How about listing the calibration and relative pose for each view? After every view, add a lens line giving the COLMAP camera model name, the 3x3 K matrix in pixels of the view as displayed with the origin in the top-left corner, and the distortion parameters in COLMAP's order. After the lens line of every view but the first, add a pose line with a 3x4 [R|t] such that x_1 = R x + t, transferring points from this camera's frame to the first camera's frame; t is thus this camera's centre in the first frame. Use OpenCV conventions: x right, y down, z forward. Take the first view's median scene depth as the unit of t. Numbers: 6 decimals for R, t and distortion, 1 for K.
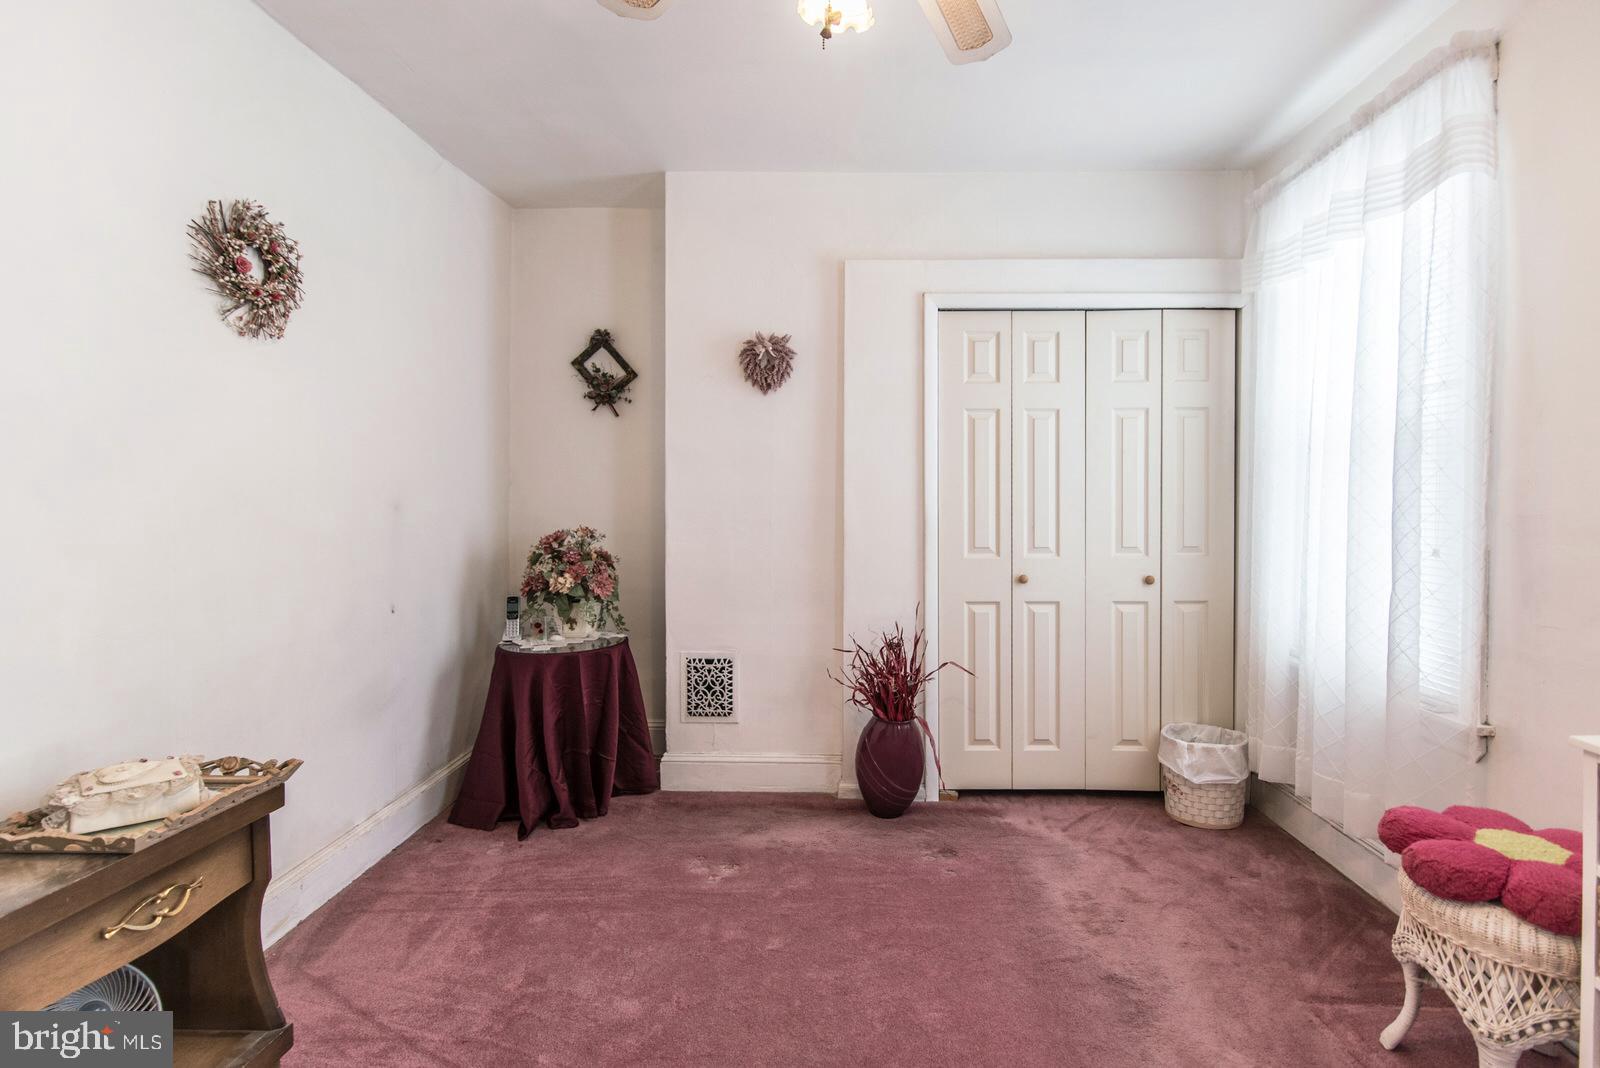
lens RADIAL K [[829.3, 0, 841.0], [0, 829.3, 498.2], [0, 0, 1]] dist [0.001206, 0.000327]
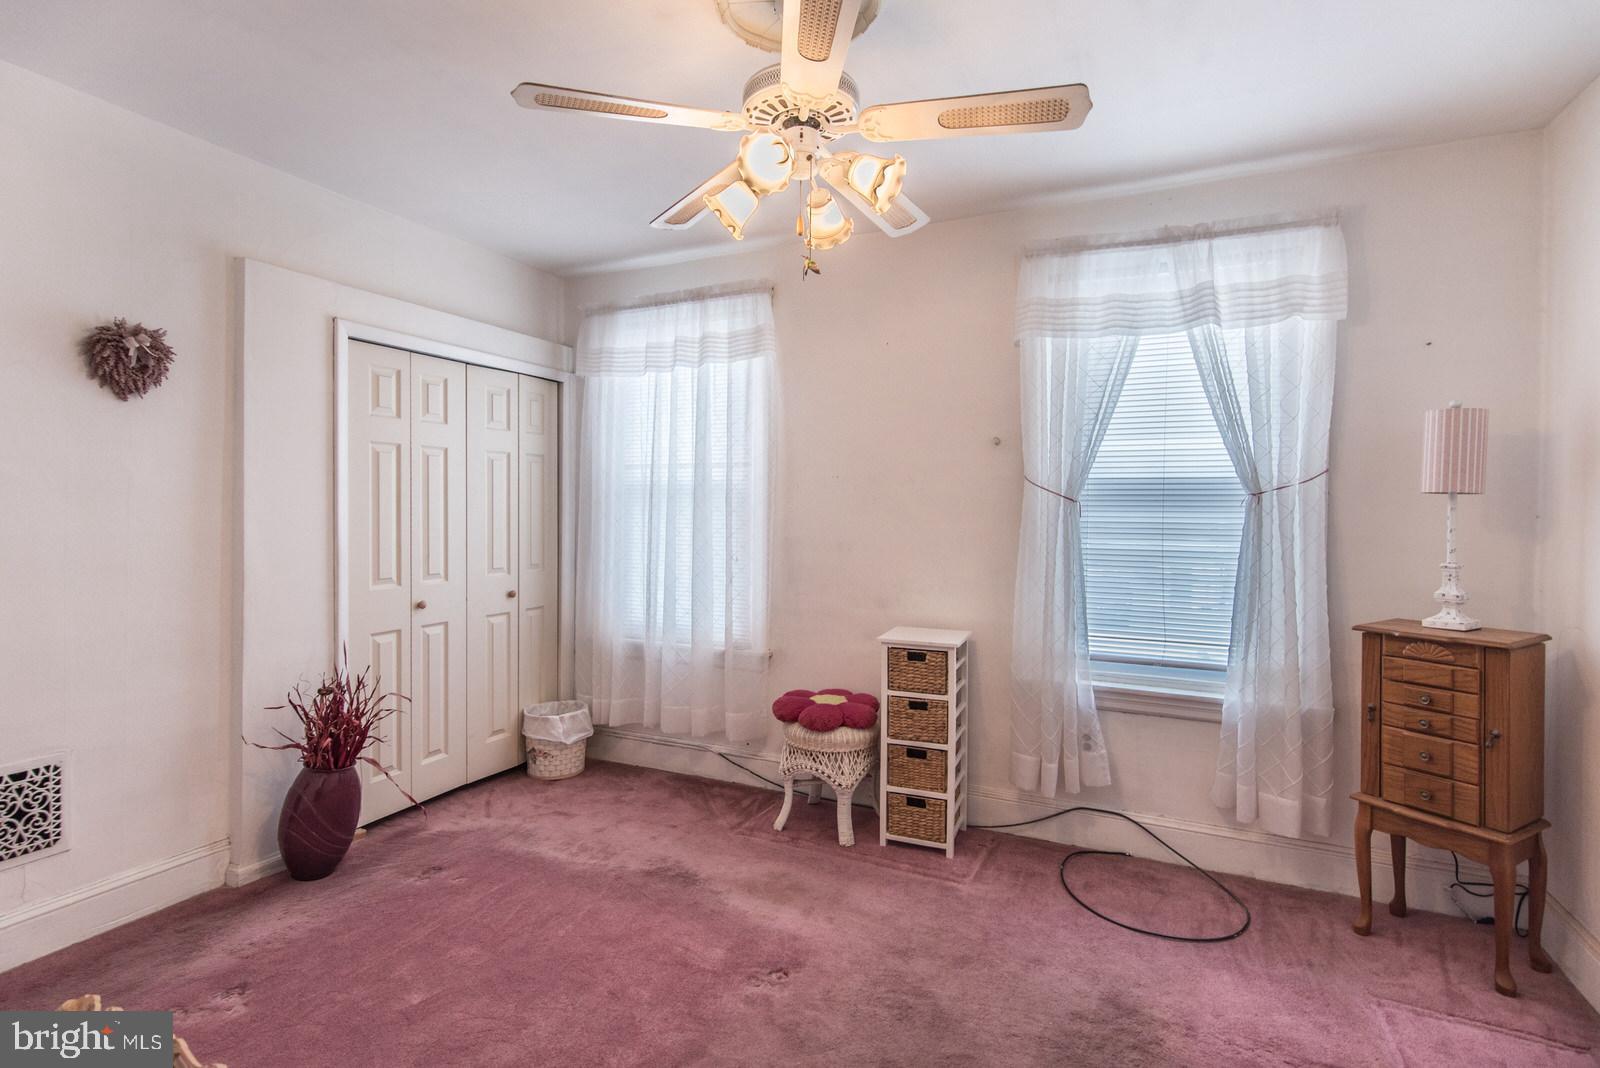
lens RADIAL K [[765.7, 0, 833.2], [0, 765.7, 499.9], [0, 0, 1]] dist [0.022151, -0.000128]
pose [[0.396503, 0.014295, 0.917922, -0.526546], [-0.007106, 0.999897, -0.012502, -0.031988], [-0.918006, -0.001566, 0.396564, 0.126952]]
